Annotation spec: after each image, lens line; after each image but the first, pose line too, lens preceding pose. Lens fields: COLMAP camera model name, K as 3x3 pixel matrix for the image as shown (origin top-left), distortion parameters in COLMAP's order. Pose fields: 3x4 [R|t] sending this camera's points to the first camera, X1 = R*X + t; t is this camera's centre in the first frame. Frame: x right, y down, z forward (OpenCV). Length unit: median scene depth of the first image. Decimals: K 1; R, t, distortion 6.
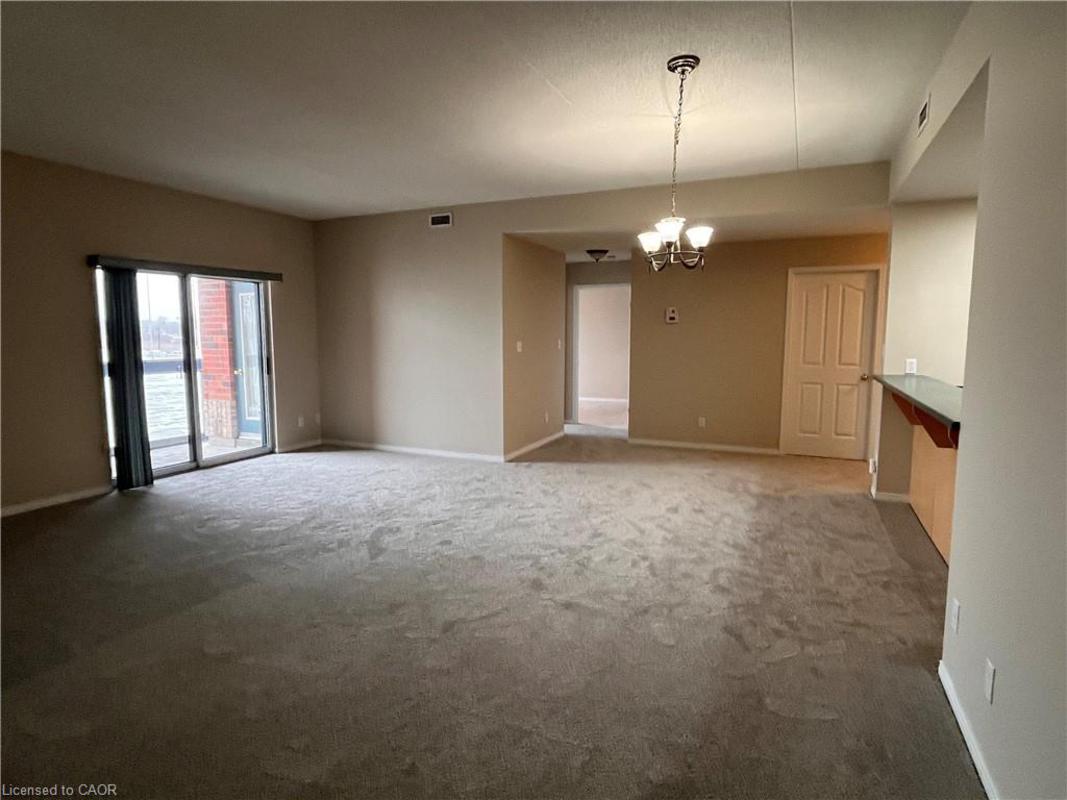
lens RADIAL K [[584.2, 0, 533.5], [0, 584.2, 400.0], [0, 0, 1]] dist [0.000142, -0.000164]
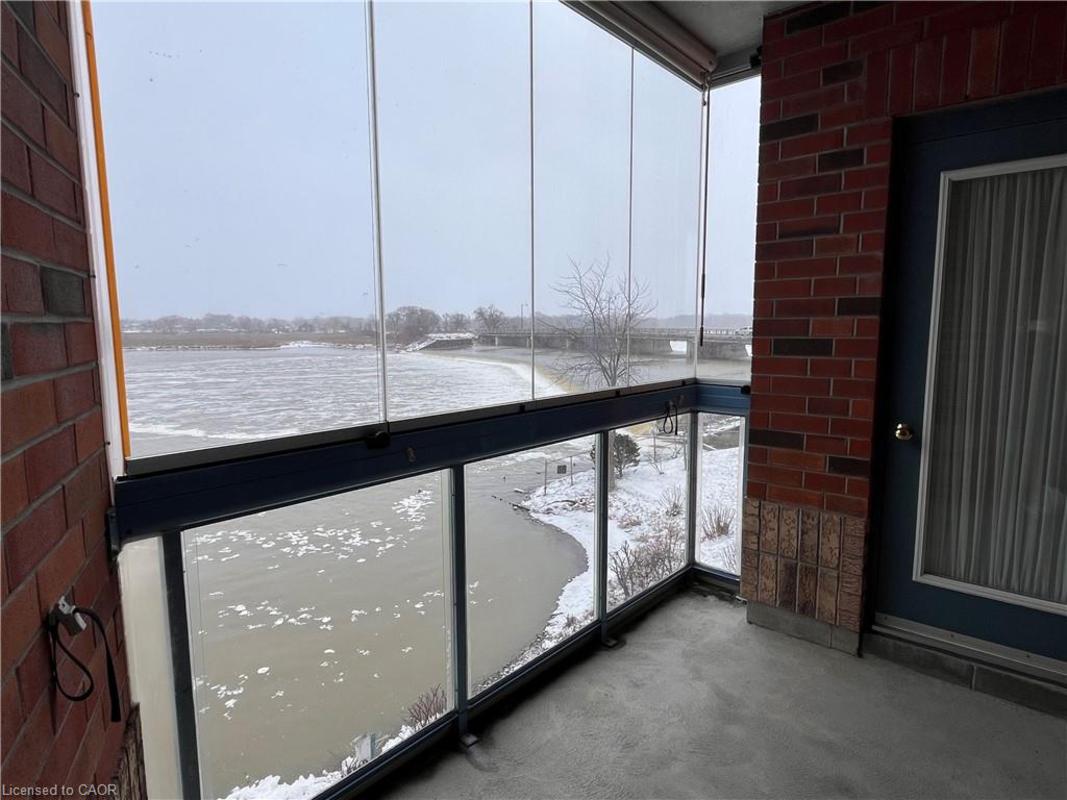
lens RADIAL K [[584.2, 0, 533.5], [0, 584.2, 400.0], [0, 0, 1]] dist [0.000142, -0.000164]
pose [[0.955095, 0.029499, -0.294828, -0.596160], [-0.028096, 0.999565, 0.008997, -0.061258], [0.294965, -0.000309, 0.955508, 0.637037]]
